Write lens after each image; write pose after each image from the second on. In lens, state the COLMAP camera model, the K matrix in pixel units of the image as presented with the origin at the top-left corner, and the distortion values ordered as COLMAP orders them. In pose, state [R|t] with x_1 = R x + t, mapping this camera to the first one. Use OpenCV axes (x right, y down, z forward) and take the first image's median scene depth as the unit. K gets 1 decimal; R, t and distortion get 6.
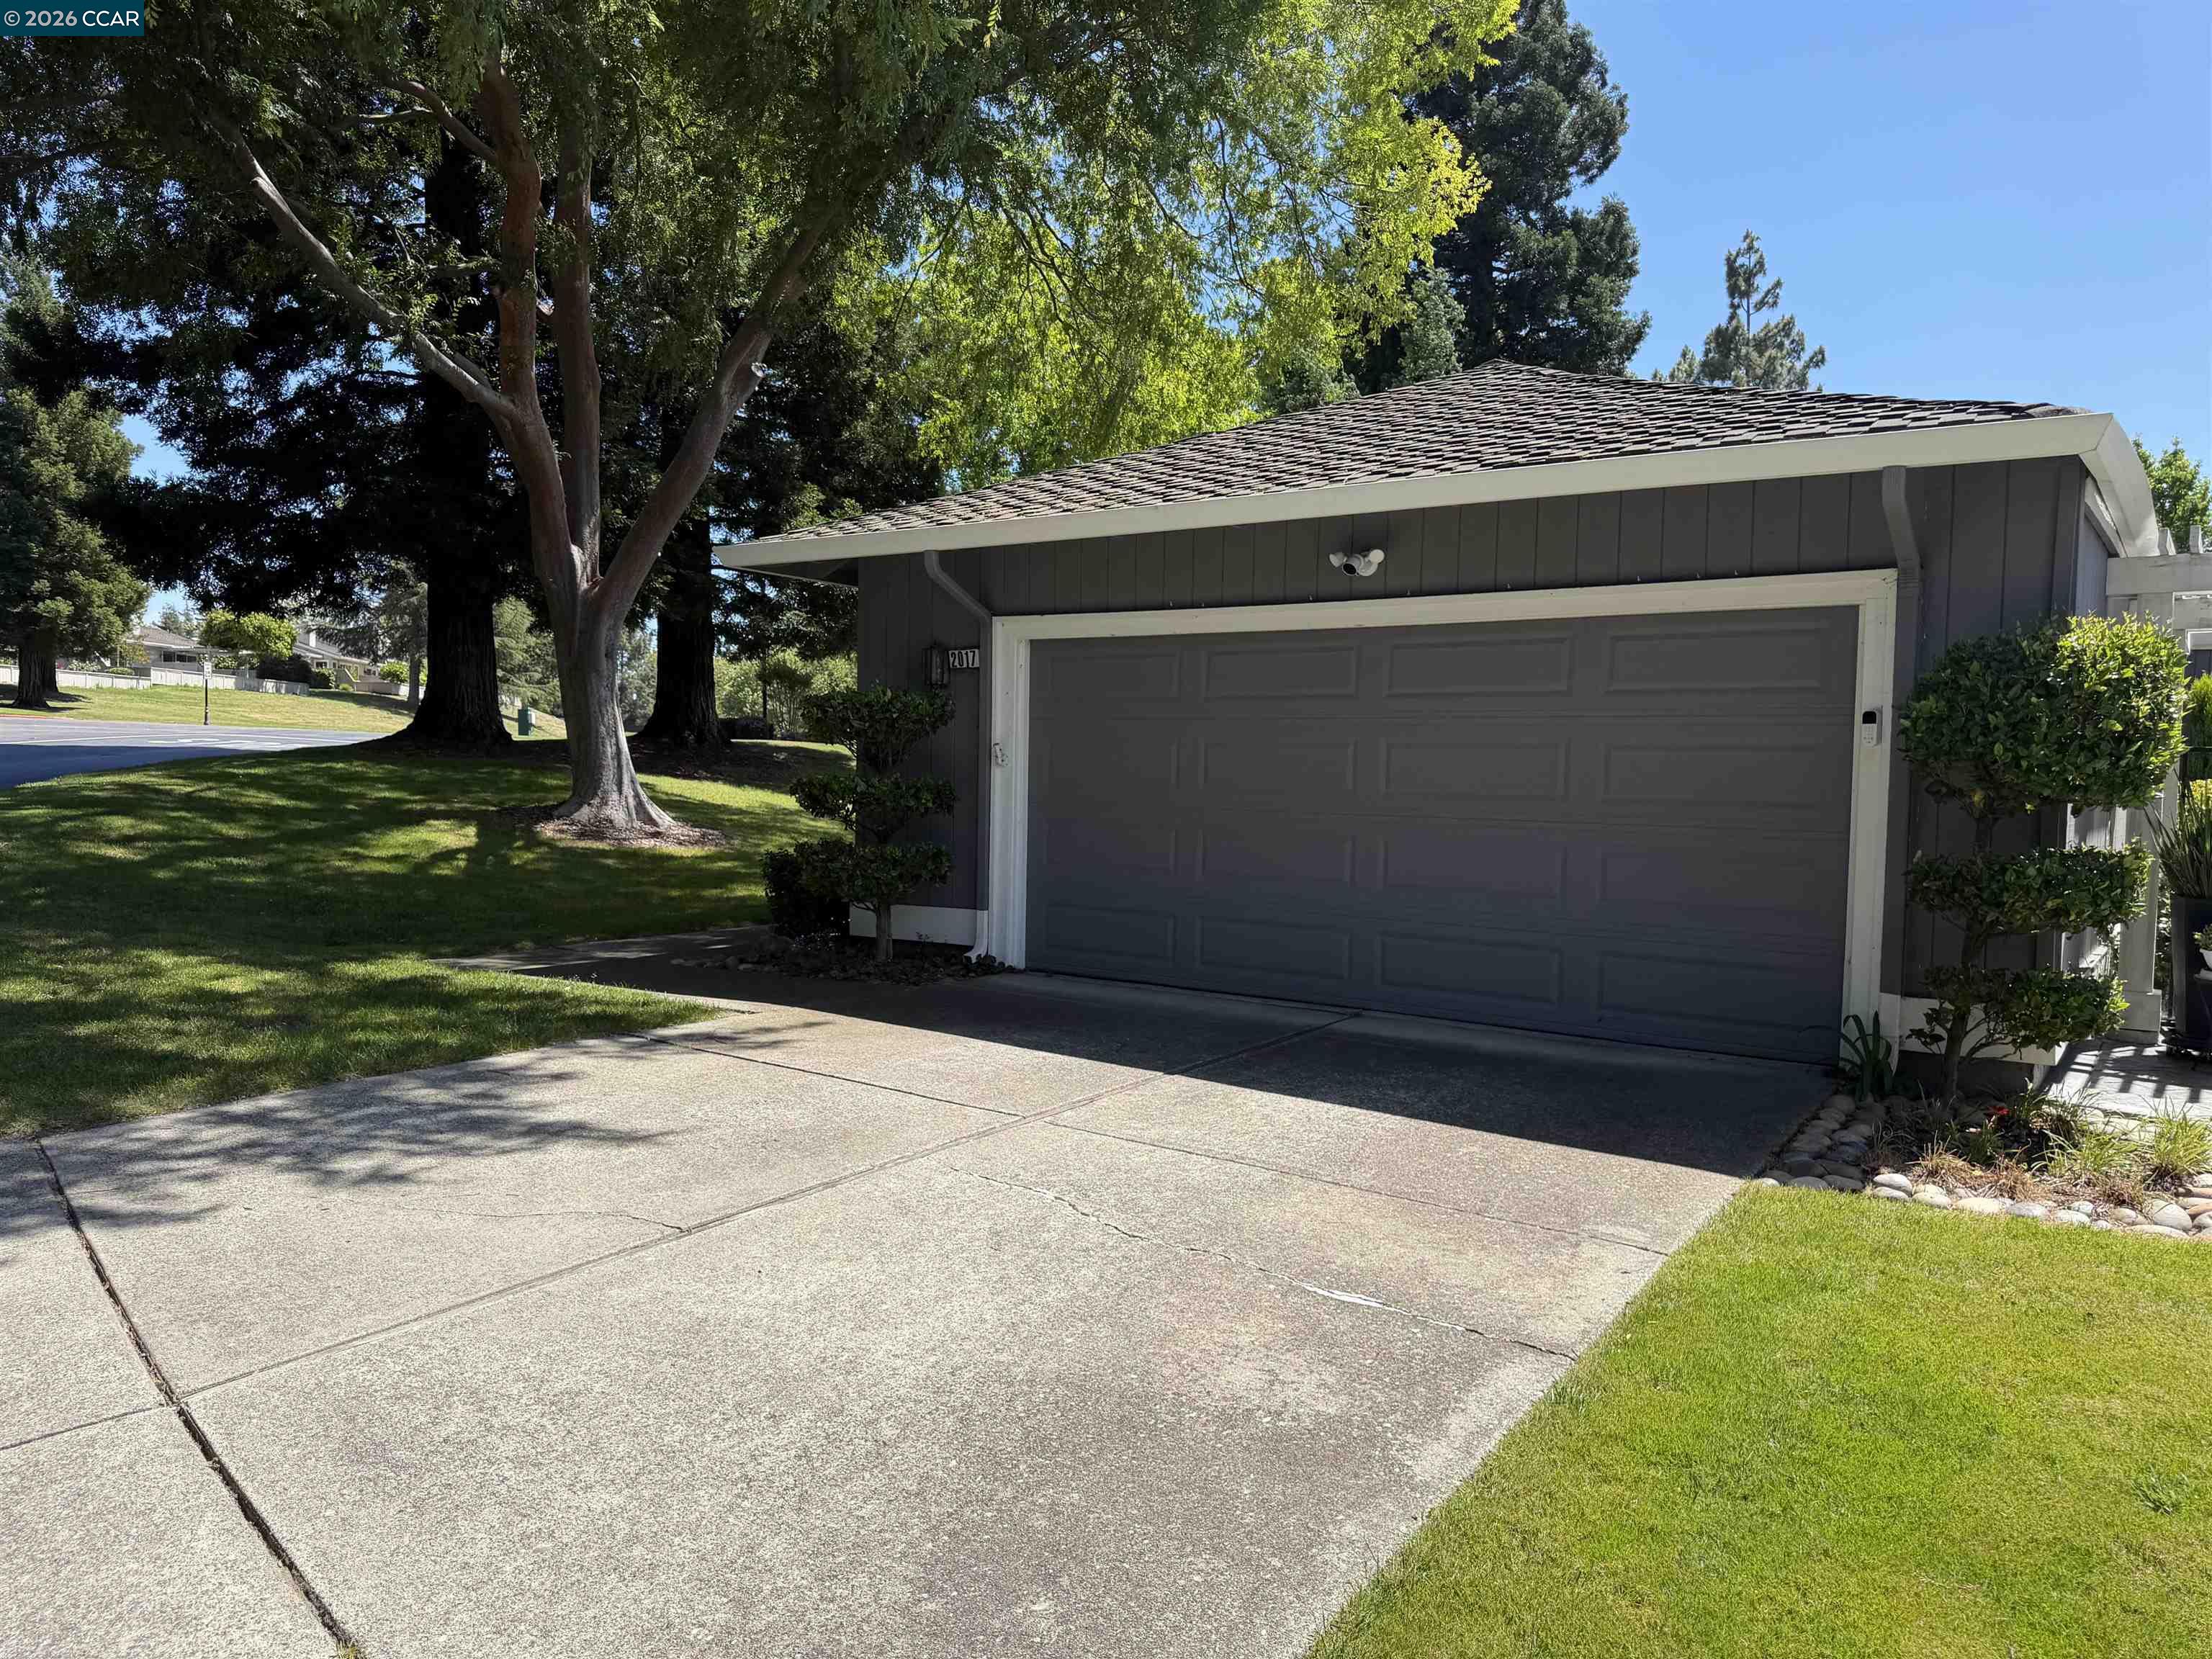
lens RADIAL K [[1550.7, 0, 1106.0], [0, 1550.7, 829.5], [0, 0, 1]] dist [0.121791, -0.214408]
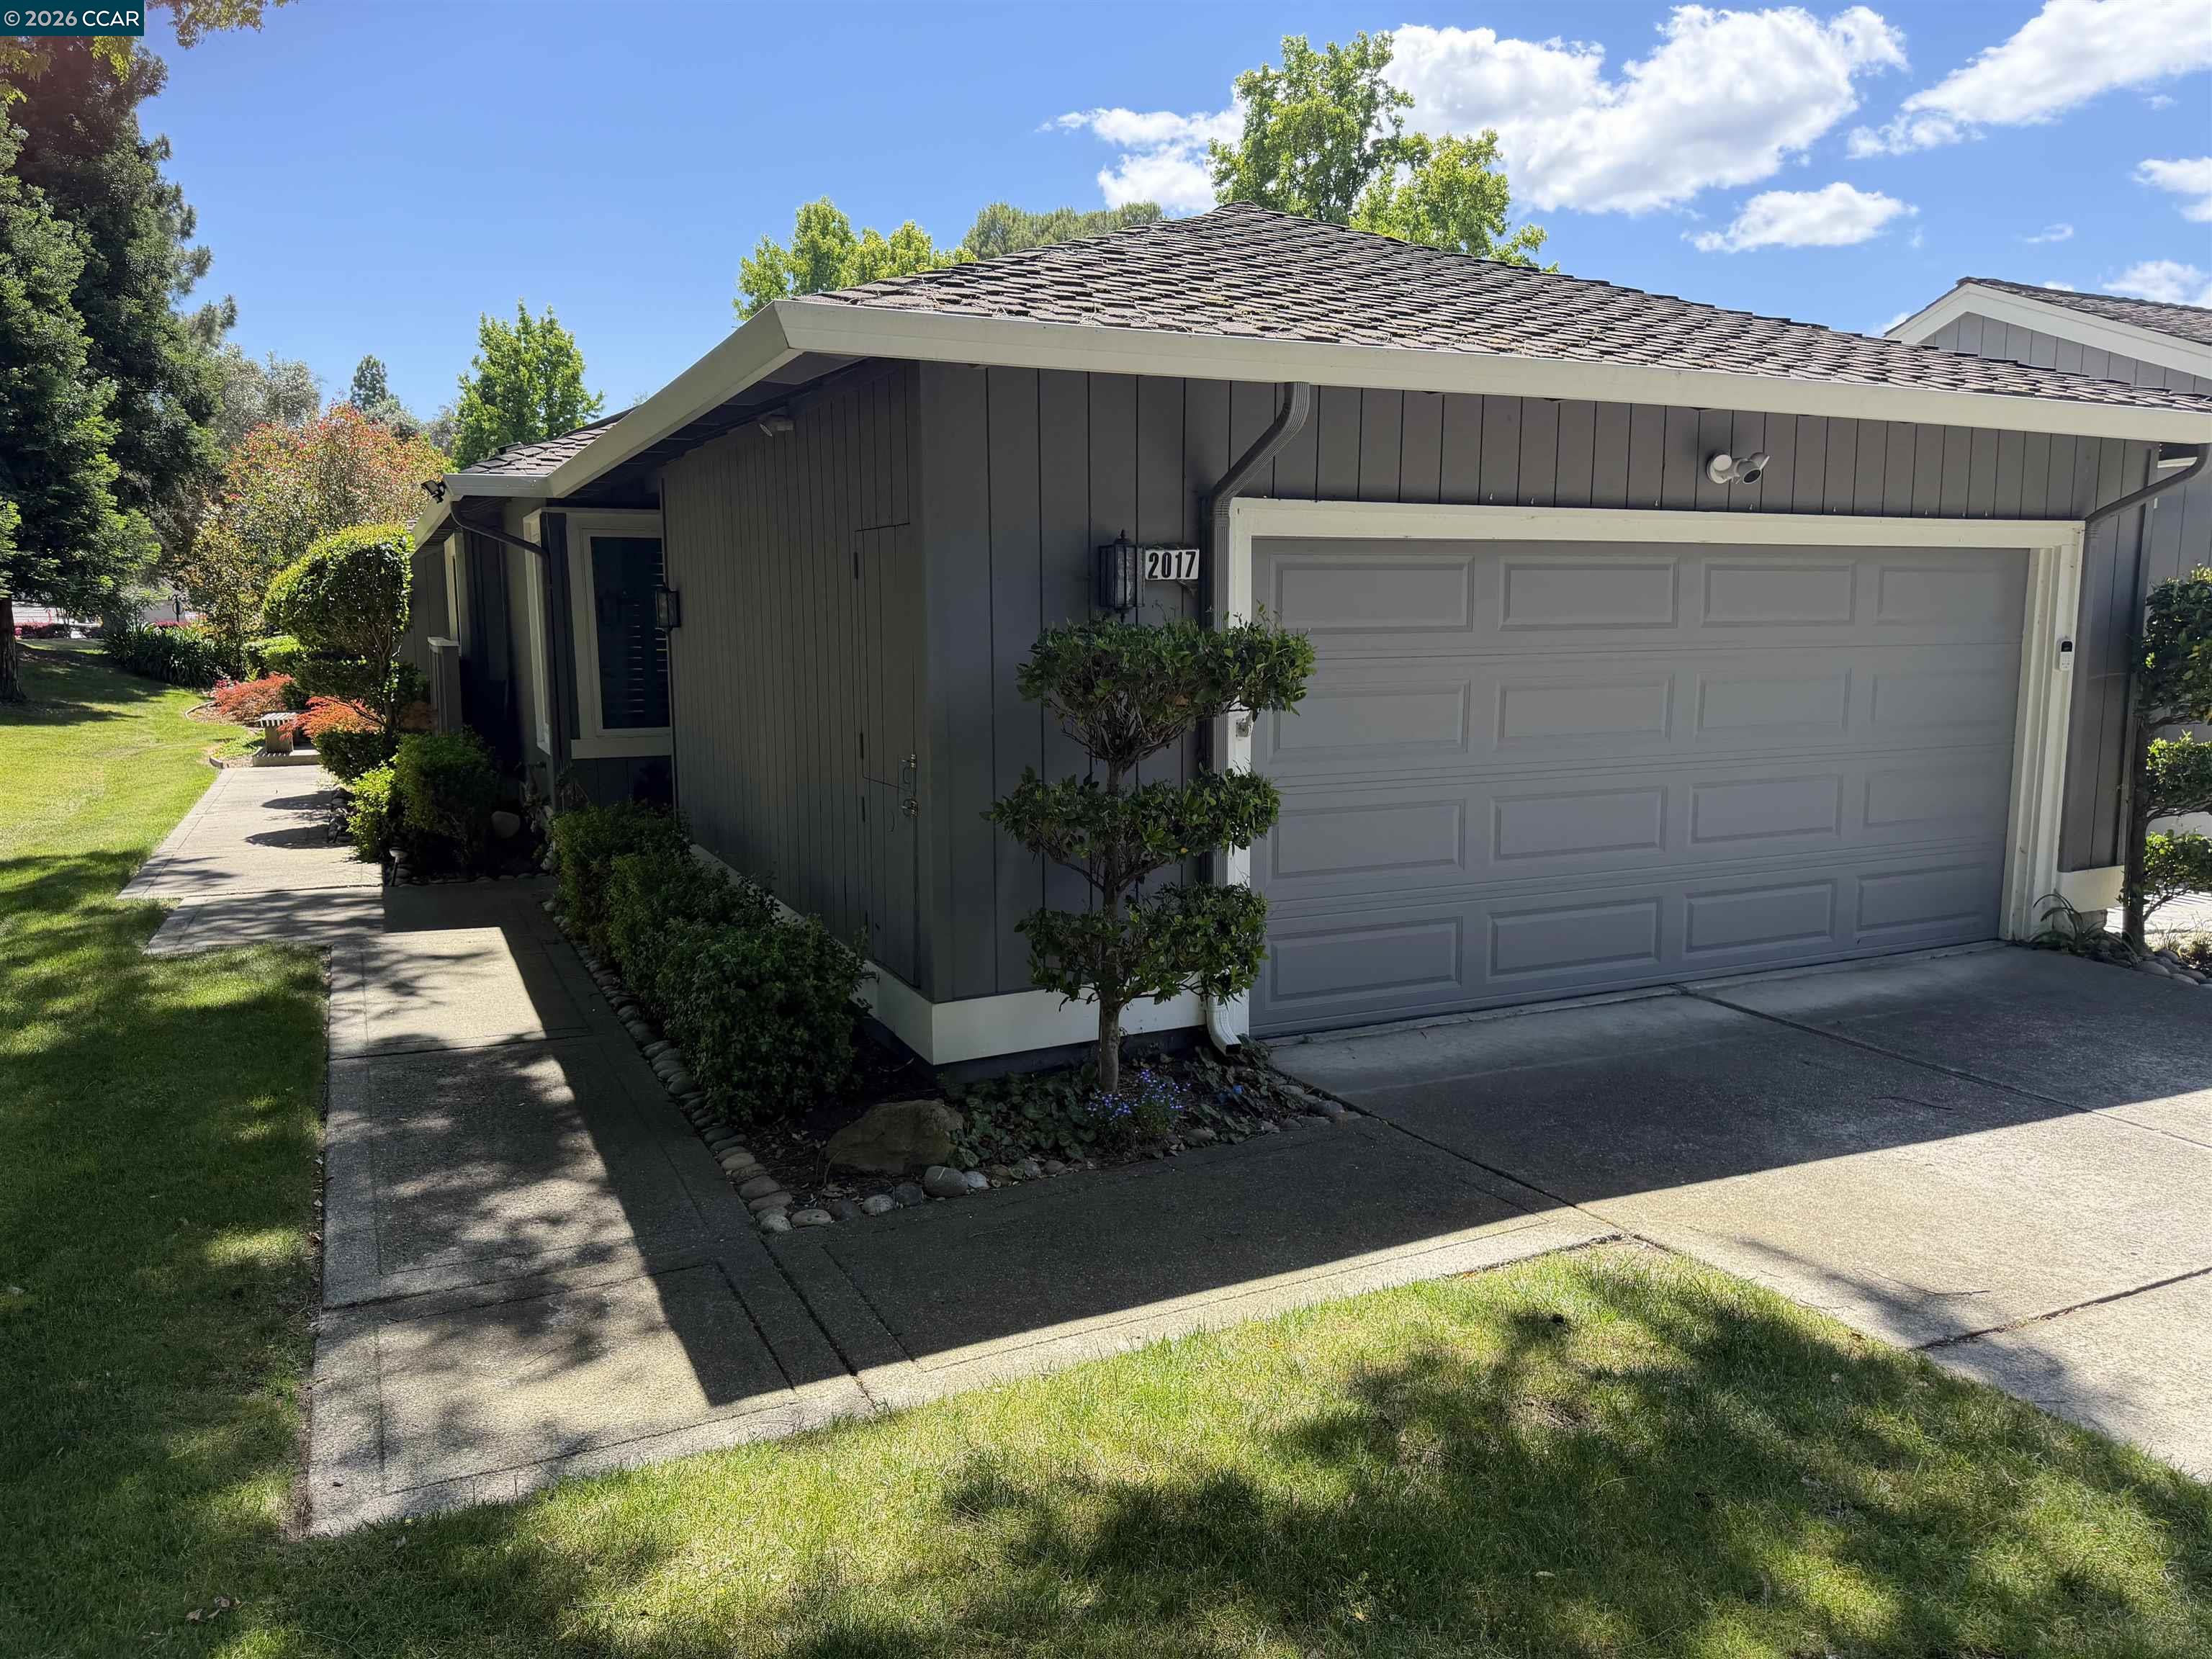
lens RADIAL K [[1550.7, 0, 1106.0], [0, 1550.7, 829.5], [0, 0, 1]] dist [0.121791, -0.214408]
pose [[0.509327, -0.135534, 0.849833, -0.794956], [0.051445, 0.990549, 0.127144, -0.107181], [-0.859034, -0.021038, 0.511487, 0.889139]]
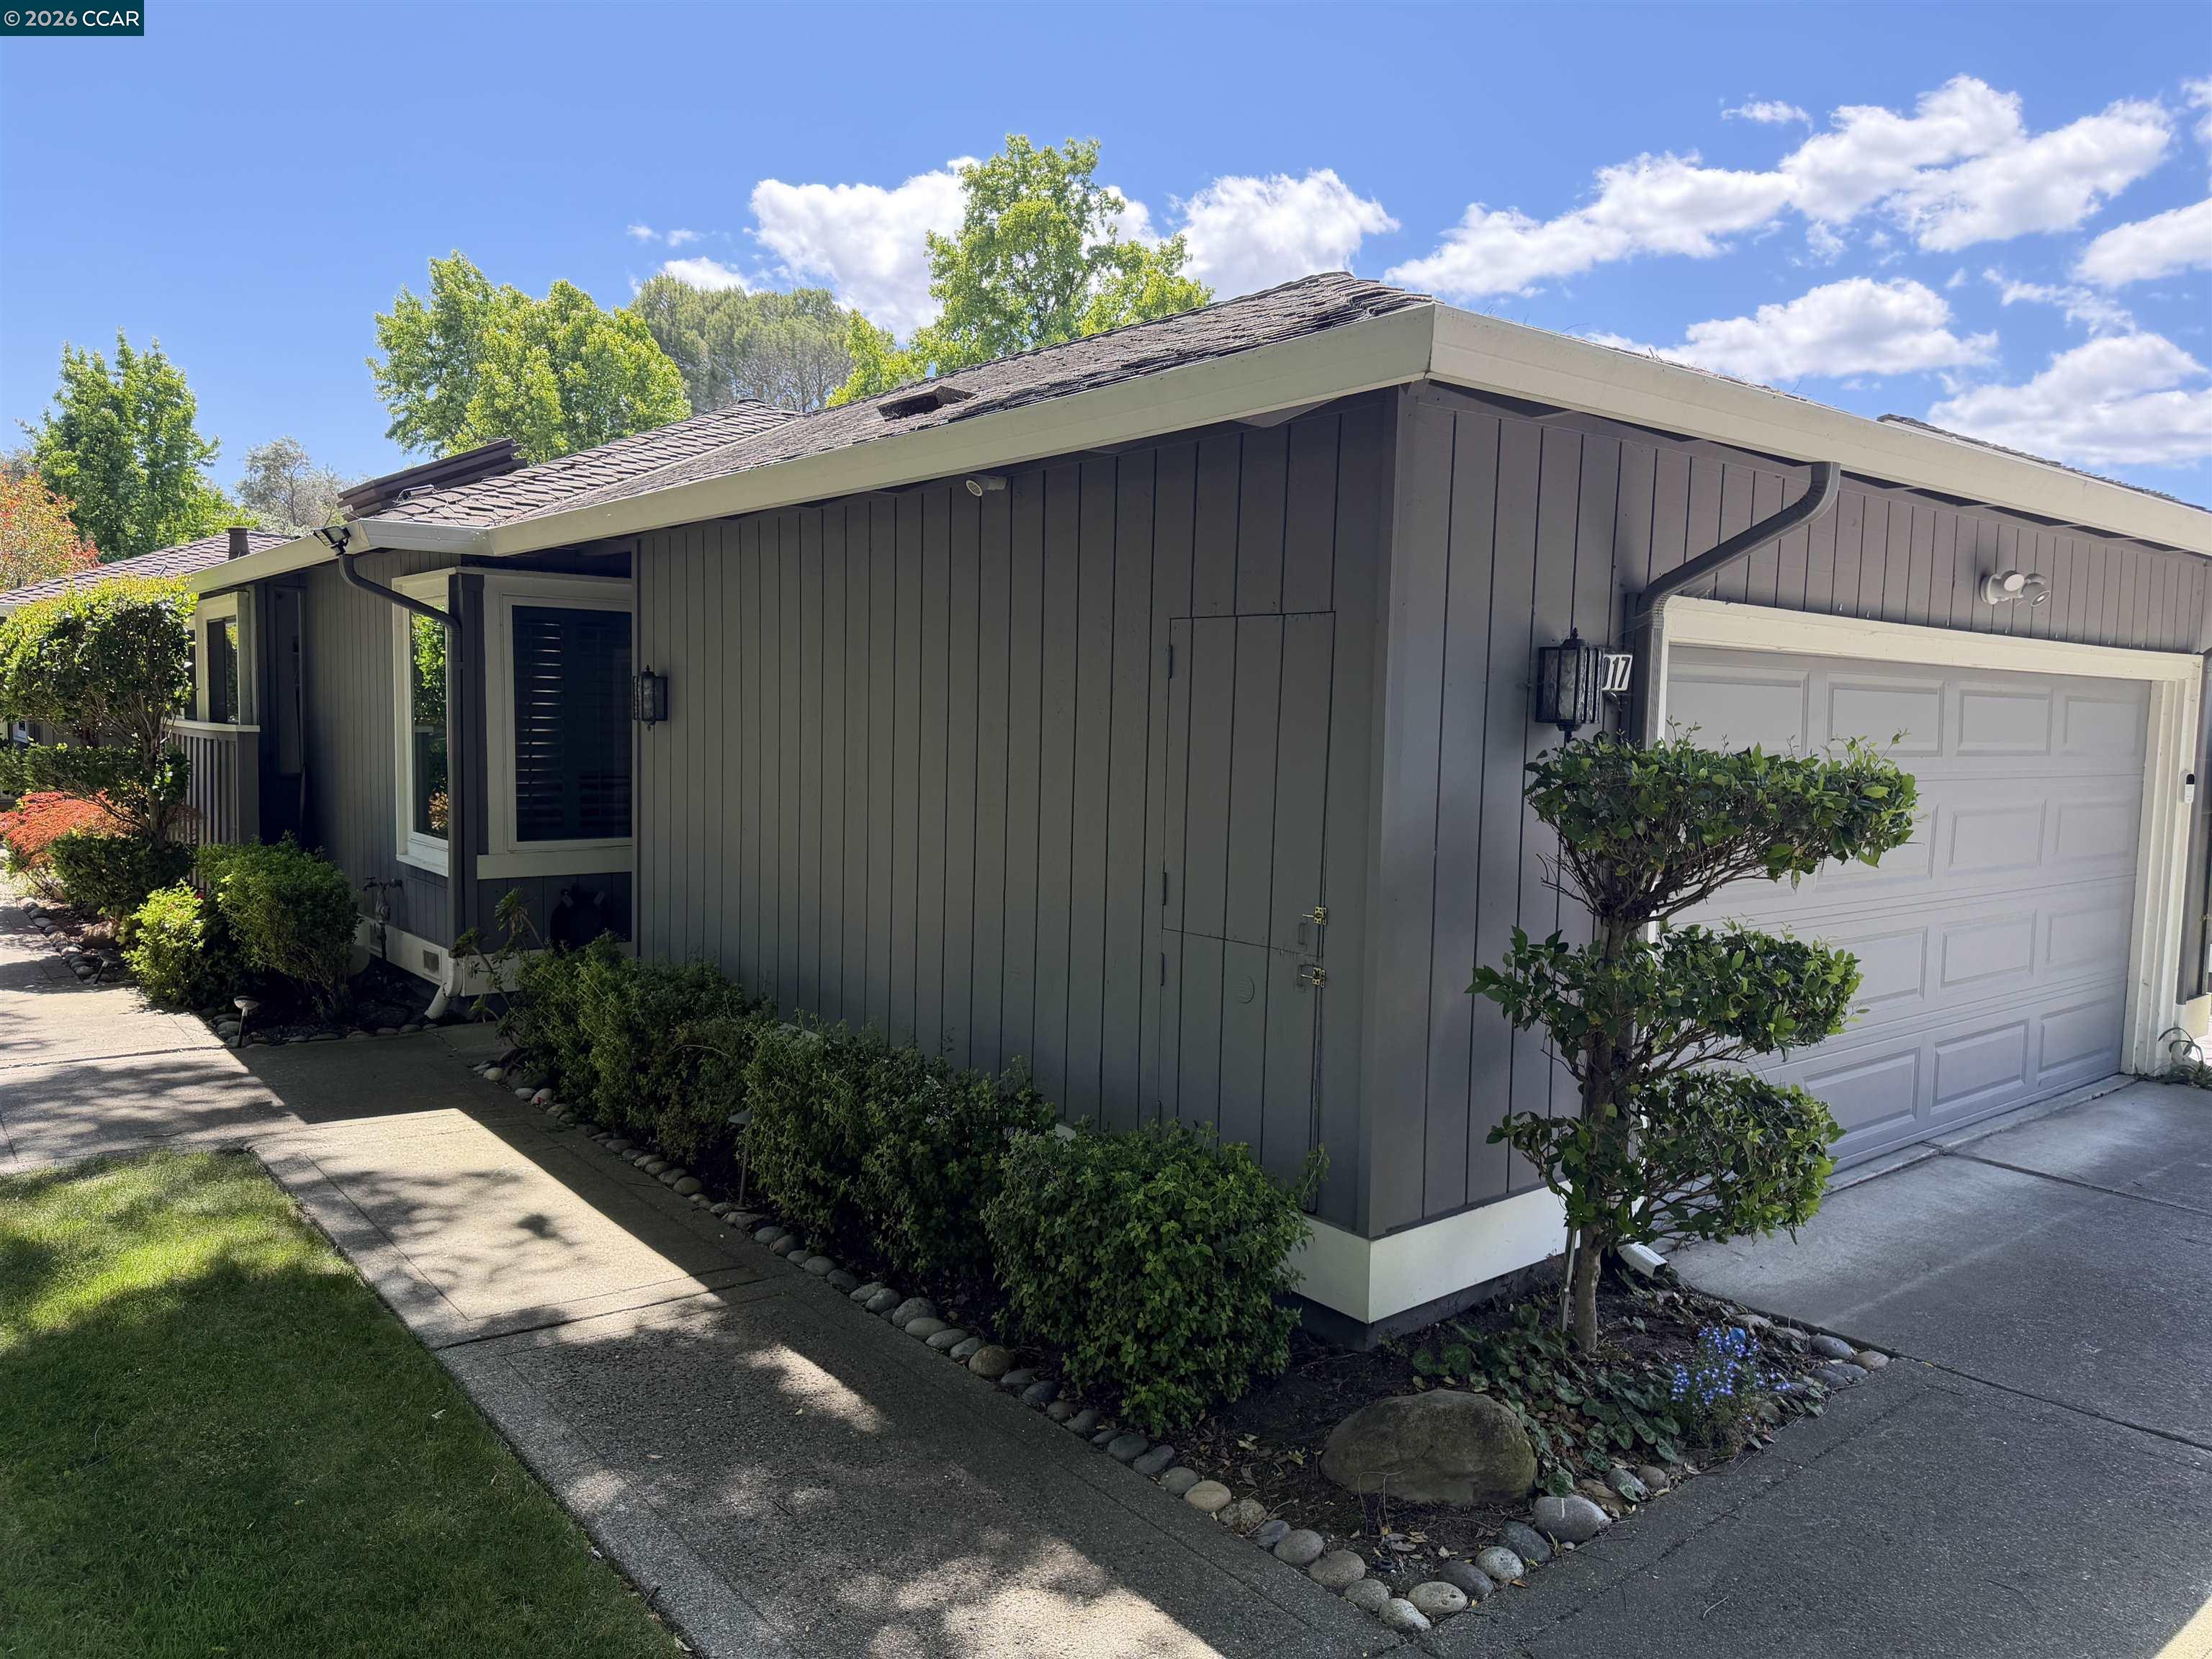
lens RADIAL K [[1568.1, 0, 1099.9], [0, 1568.1, 825.7], [0, 0, 1]] dist [0.007915, -0.014876]
pose [[0.290076, -0.082676, 0.953426, -0.770587], [0.024876, 0.996576, 0.078849, -0.130631], [-0.956680, 0.000845, 0.291139, 1.264425]]
